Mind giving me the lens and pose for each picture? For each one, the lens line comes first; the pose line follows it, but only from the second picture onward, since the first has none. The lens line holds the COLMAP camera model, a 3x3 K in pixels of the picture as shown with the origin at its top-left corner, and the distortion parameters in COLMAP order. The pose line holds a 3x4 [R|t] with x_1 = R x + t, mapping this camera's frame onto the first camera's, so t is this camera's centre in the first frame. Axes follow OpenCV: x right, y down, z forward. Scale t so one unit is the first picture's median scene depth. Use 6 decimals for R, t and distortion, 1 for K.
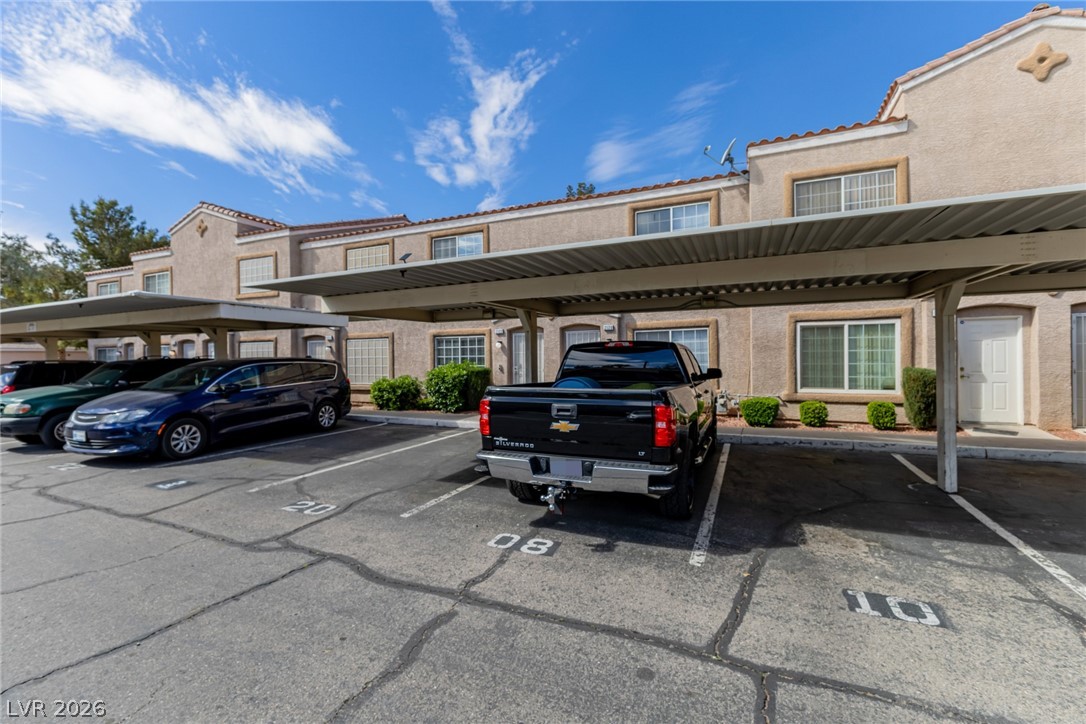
lens RADIAL K [[468.3, 0, 549.2], [0, 468.3, 358.3], [0, 0, 1]] dist [0.010951, -0.004476]
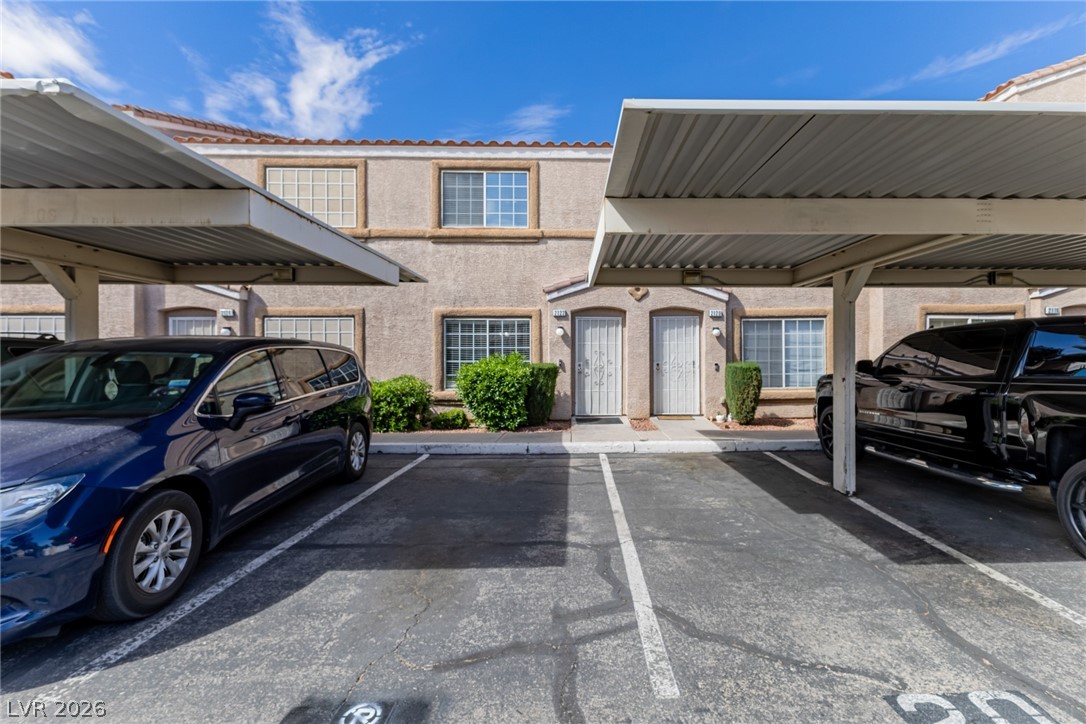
lens RADIAL K [[468.3, 0, 540.0], [0, 468.3, 363.1], [0, 0, 1]] dist [0.010951, -0.004476]
pose [[0.902730, 0.005323, 0.430174, -0.440359], [-0.006225, 0.999980, 0.000690, 0.018652], [-0.430162, -0.003301, 0.902746, 0.366595]]
